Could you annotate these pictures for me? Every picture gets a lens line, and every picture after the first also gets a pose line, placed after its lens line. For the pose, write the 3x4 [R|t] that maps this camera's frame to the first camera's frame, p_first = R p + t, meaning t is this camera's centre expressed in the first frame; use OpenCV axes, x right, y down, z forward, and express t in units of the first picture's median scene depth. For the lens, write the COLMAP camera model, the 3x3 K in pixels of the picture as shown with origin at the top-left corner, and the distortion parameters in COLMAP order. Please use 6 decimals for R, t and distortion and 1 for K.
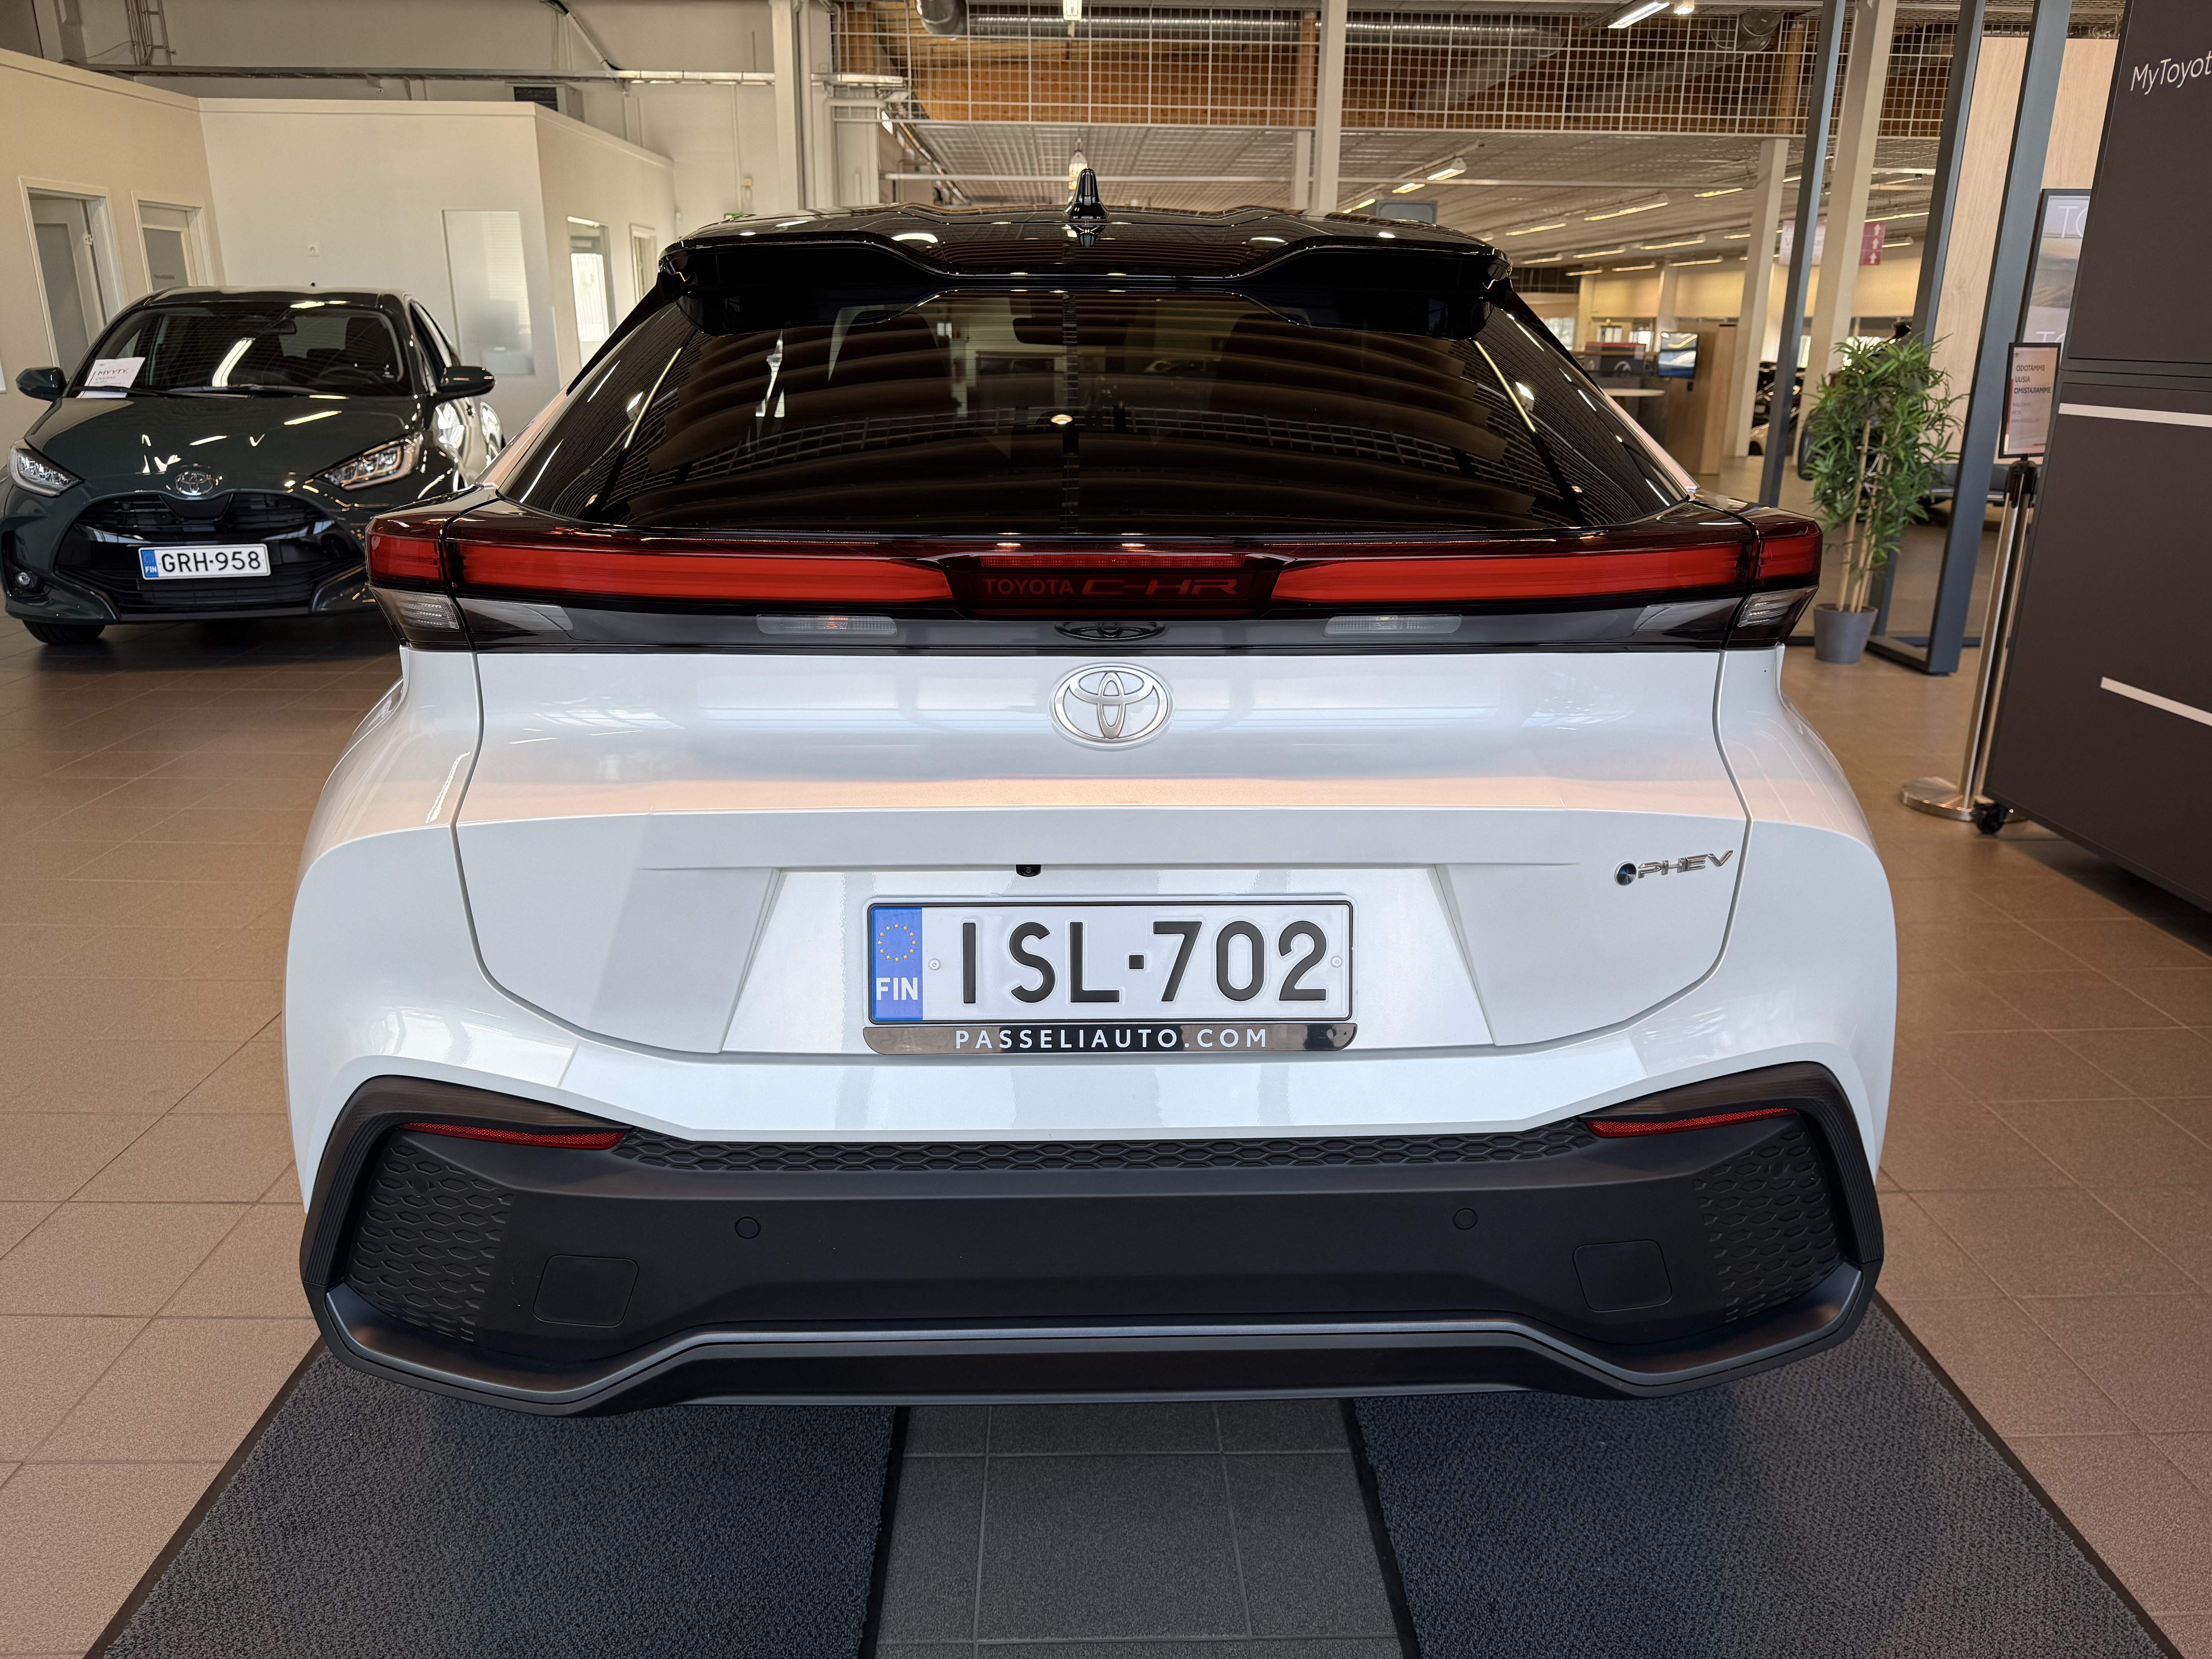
lens RADIAL K [[1587.9, 0, 1110.4], [0, 1587.9, 829.6], [0, 0, 1]] dist [0.002815, -0.005023]
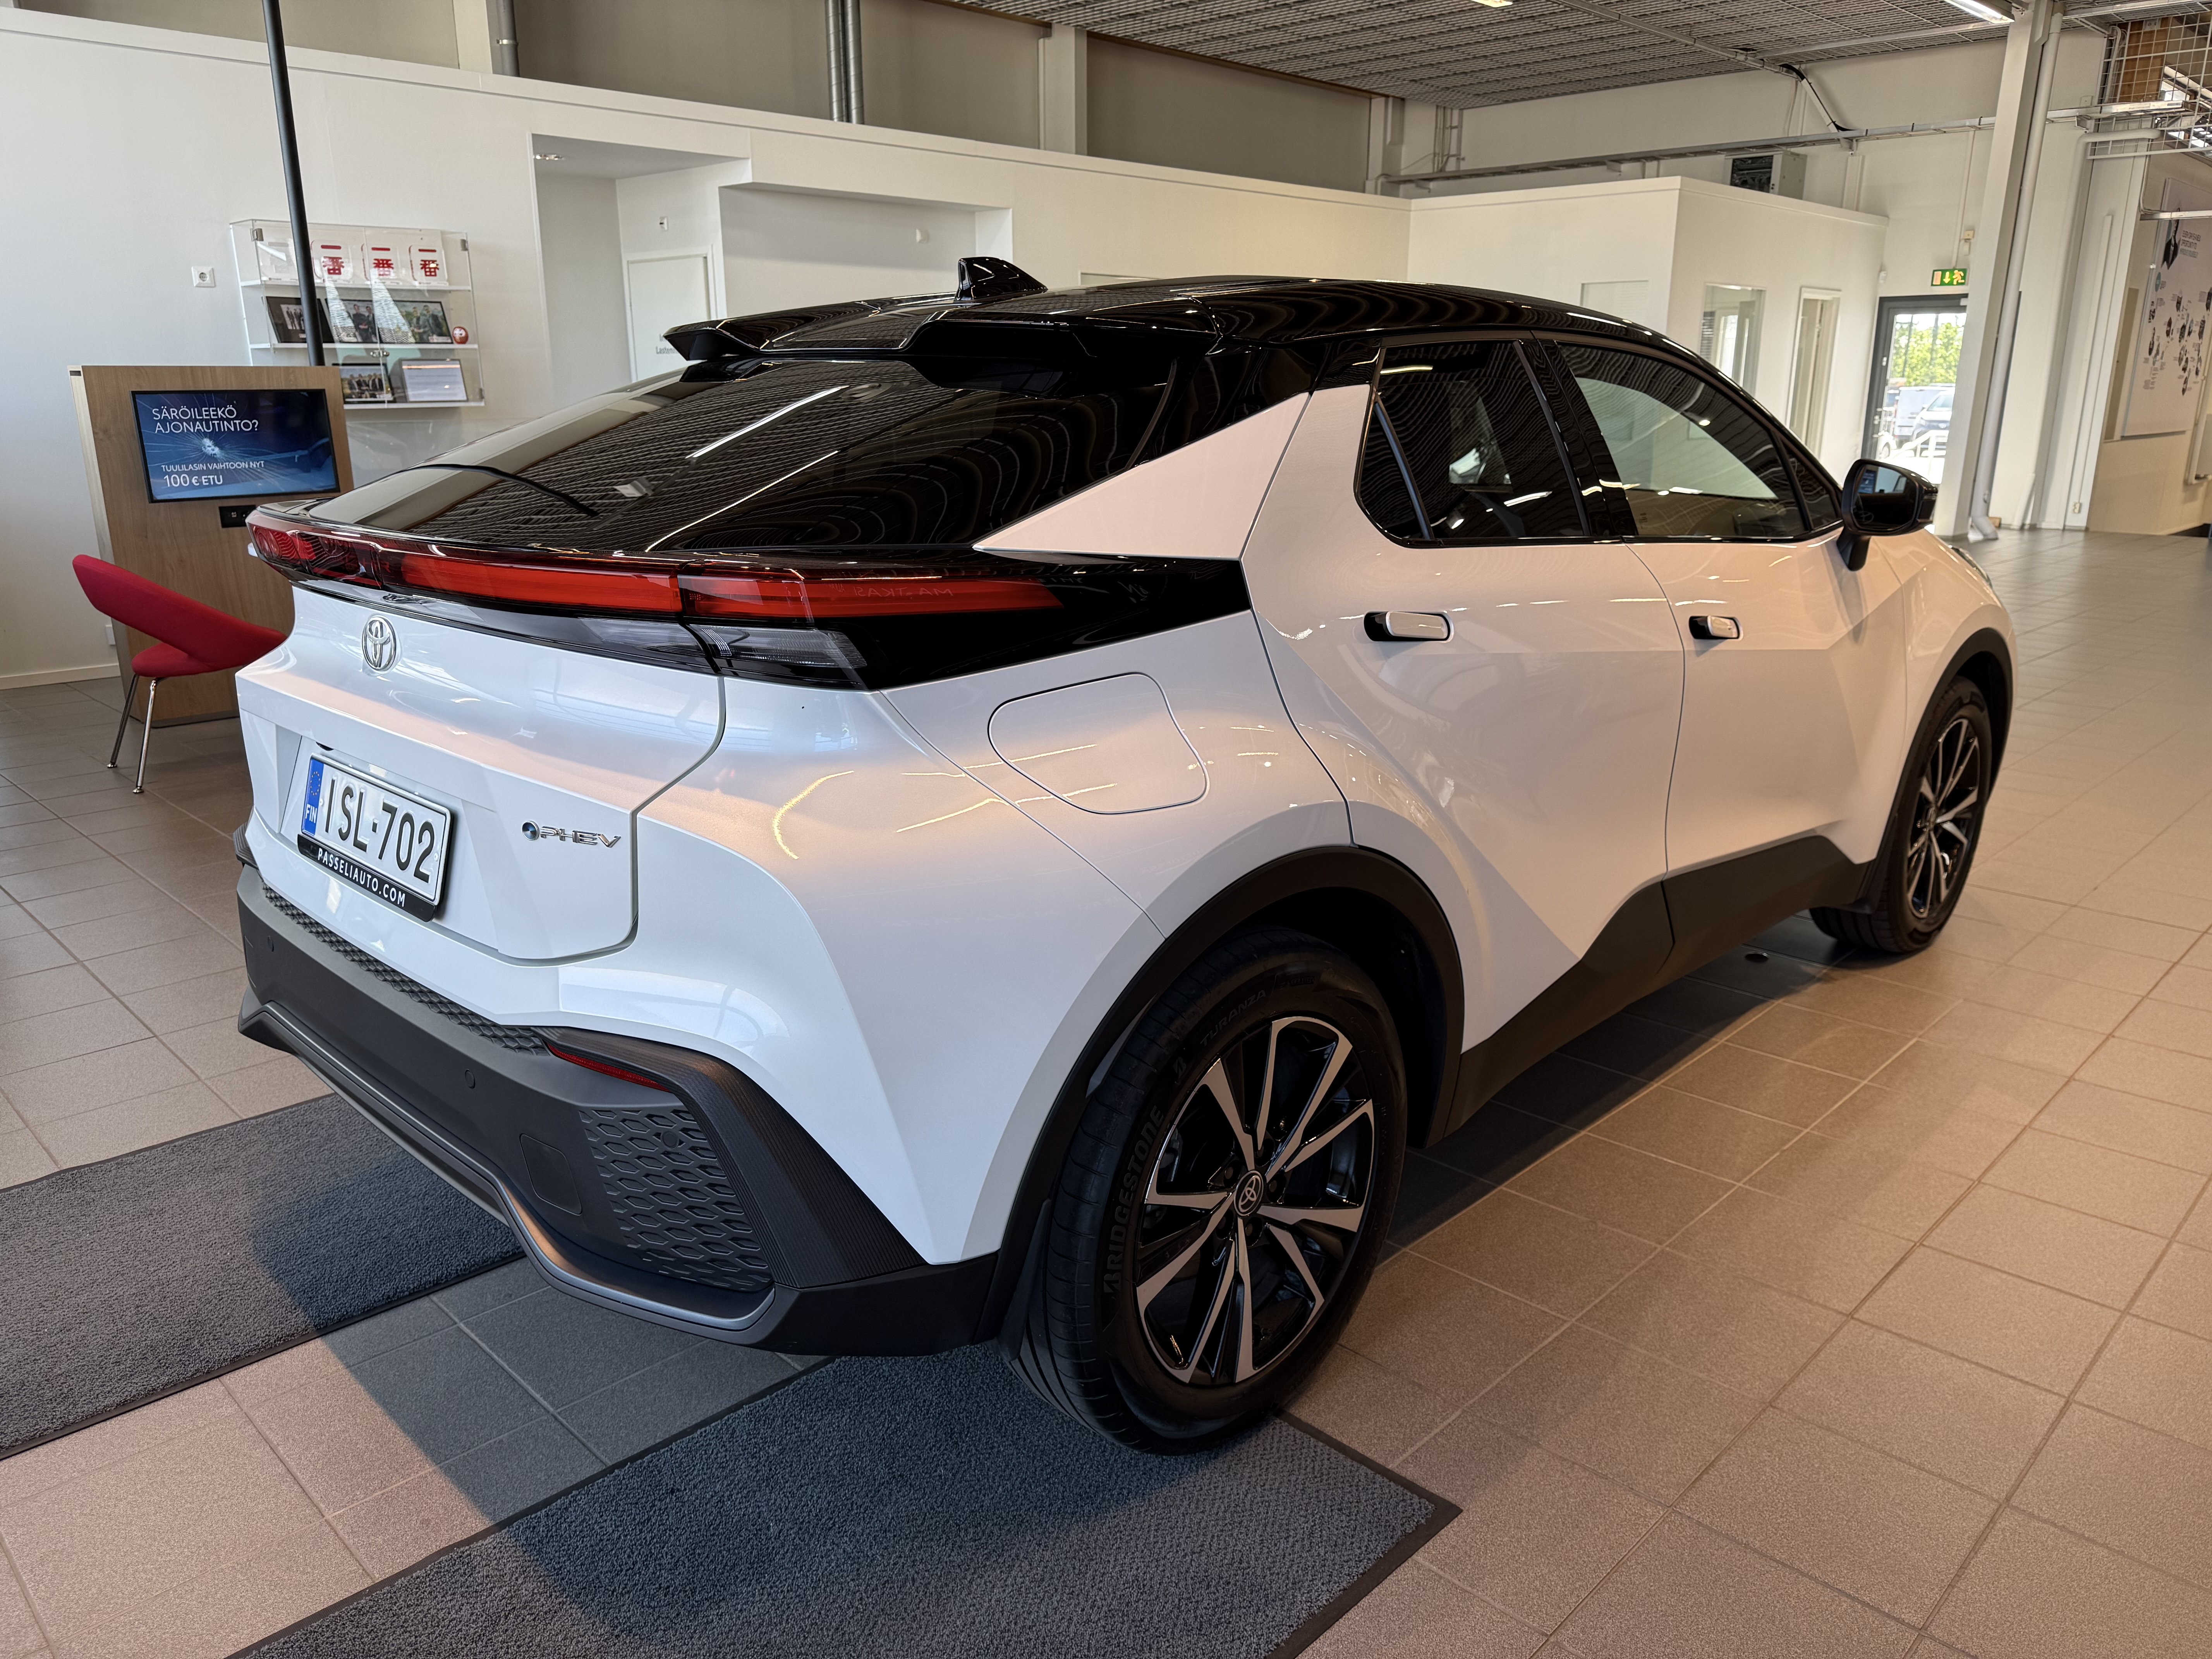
lens RADIAL K [[1587.9, 0, 1109.1], [0, 1587.9, 828.1], [0, 0, 1]] dist [0.002815, -0.005023]
pose [[0.694089, 0.189282, -0.694560, 0.135976], [-0.215565, 0.975191, 0.050341, -0.012096], [0.686857, 0.114782, 0.717672, 0.039143]]
